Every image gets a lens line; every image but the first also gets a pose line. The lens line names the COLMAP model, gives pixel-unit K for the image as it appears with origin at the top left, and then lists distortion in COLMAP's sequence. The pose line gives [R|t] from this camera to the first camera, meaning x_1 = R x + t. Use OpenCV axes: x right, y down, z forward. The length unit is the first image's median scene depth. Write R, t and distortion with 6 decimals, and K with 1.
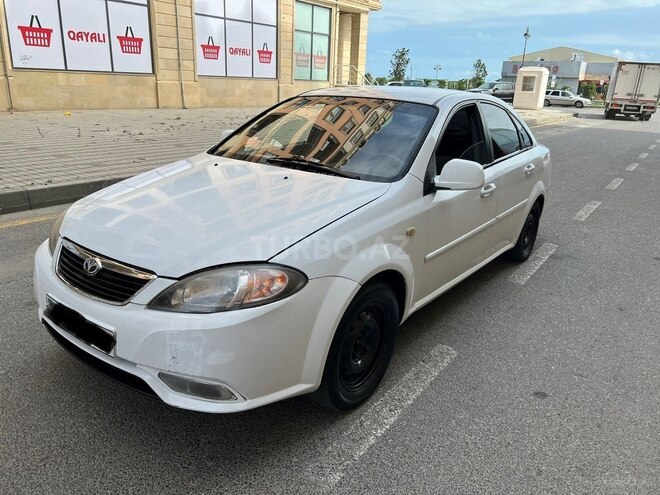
lens RADIAL K [[503.8, 0, 331.4], [0, 503.8, 244.4], [0, 0, 1]] dist [0.044491, -0.052093]
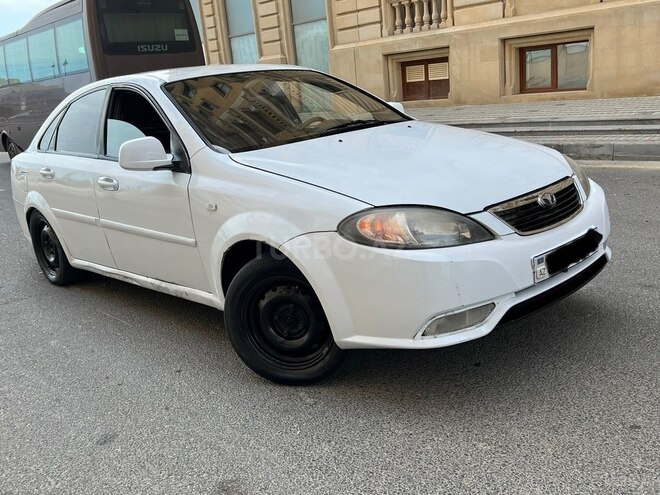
lens RADIAL K [[640.1, 0, 329.1], [0, 640.1, 252.8], [0, 0, 1]] dist [0.018213, 0.000000]
pose [[0.155343, -0.306291, 0.939178, -0.914204], [0.401652, 0.888171, 0.223222, -0.166533], [-0.902521, 0.342546, 0.260994, 0.564394]]
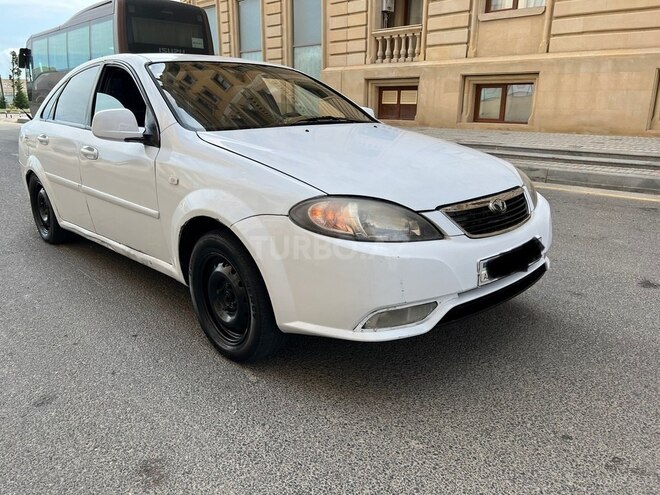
lens RADIAL K [[503.8, 0, 323.5], [0, 503.8, 250.7], [0, 0, 1]] dist [0.044491, -0.052093]
pose [[0.157743, -0.314303, 0.936125, -0.788062], [0.309020, 0.916092, 0.255505, -0.127659], [-0.937882, 0.248978, 0.241633, 0.570998]]
